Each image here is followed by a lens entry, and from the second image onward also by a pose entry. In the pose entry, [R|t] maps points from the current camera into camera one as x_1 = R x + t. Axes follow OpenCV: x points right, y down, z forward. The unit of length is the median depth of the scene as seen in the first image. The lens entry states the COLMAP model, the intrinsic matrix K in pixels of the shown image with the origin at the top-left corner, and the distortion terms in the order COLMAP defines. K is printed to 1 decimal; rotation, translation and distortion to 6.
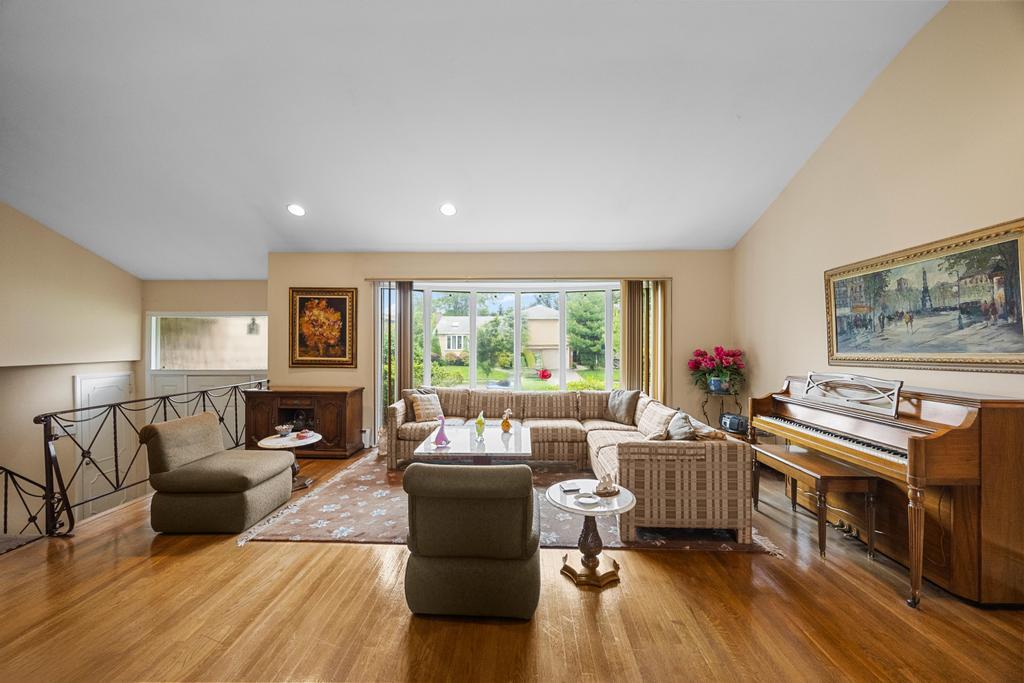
lens RADIAL K [[388.9, 0, 512.0], [0, 388.9, 341.5], [0, 0, 1]] dist [0.000535, 0.000153]
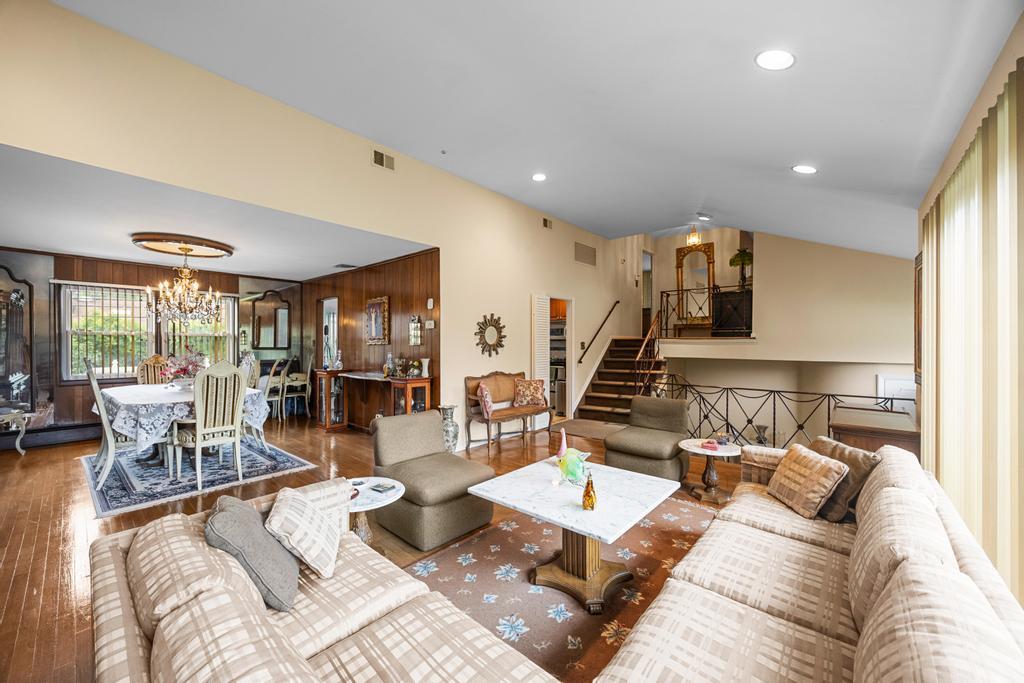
lens RADIAL K [[388.9, 0, 512.0], [0, 388.9, 341.5], [0, 0, 1]] dist [0.000535, 0.000153]
pose [[-0.643483, -0.002476, -0.765457, 0.363756], [-0.000648, 0.999996, -0.002689, -0.000188], [0.765460, -0.001235, -0.643482, 0.982705]]
